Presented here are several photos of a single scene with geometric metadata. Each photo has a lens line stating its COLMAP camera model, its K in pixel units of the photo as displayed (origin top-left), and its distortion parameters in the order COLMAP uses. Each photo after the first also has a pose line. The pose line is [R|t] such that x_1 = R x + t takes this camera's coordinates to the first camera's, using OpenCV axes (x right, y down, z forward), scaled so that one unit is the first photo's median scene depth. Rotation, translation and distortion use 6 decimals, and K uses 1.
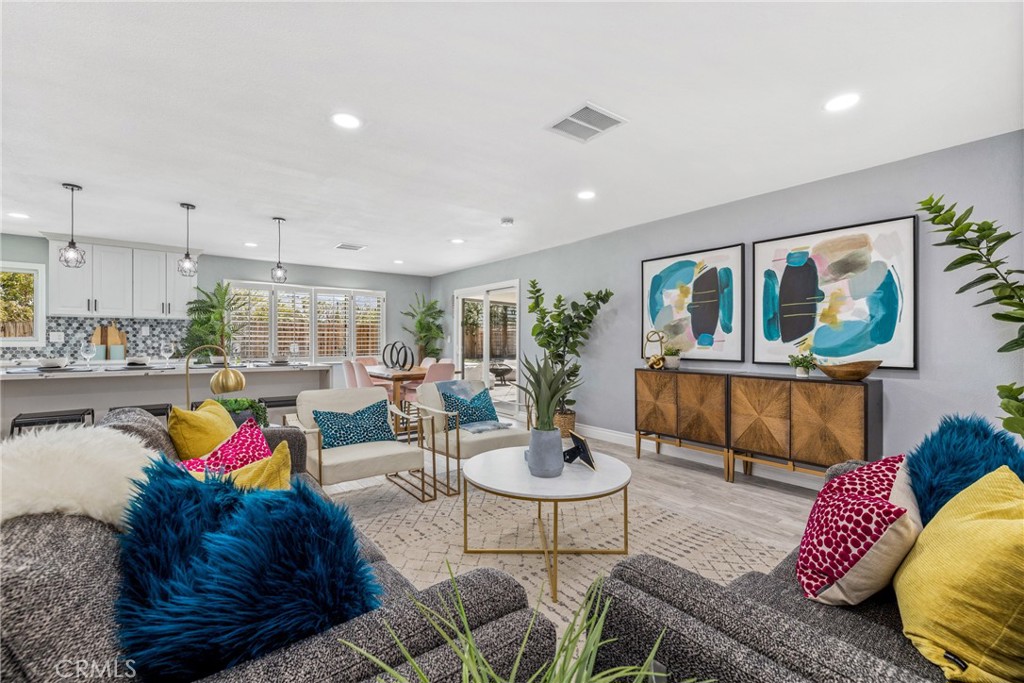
lens RADIAL K [[434.2, 0, 517.7], [0, 434.2, 342.8], [0, 0, 1]] dist [0.013253, -0.000137]
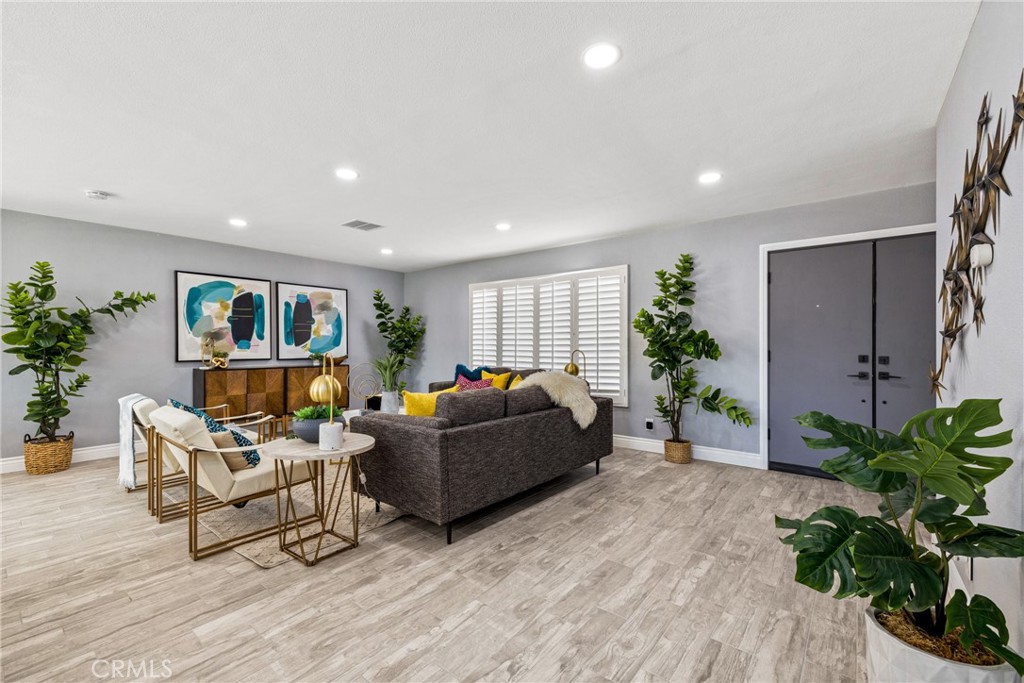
lens RADIAL K [[434.2, 0, 512.8], [0, 434.2, 343.3], [0, 0, 1]] dist [0.013253, -0.000137]
pose [[-0.226367, 0.000762, 0.974042, -1.113291], [0.000770, 1.000000, -0.000603, -0.009867], [-0.974042, 0.000614, -0.226368, 0.512784]]
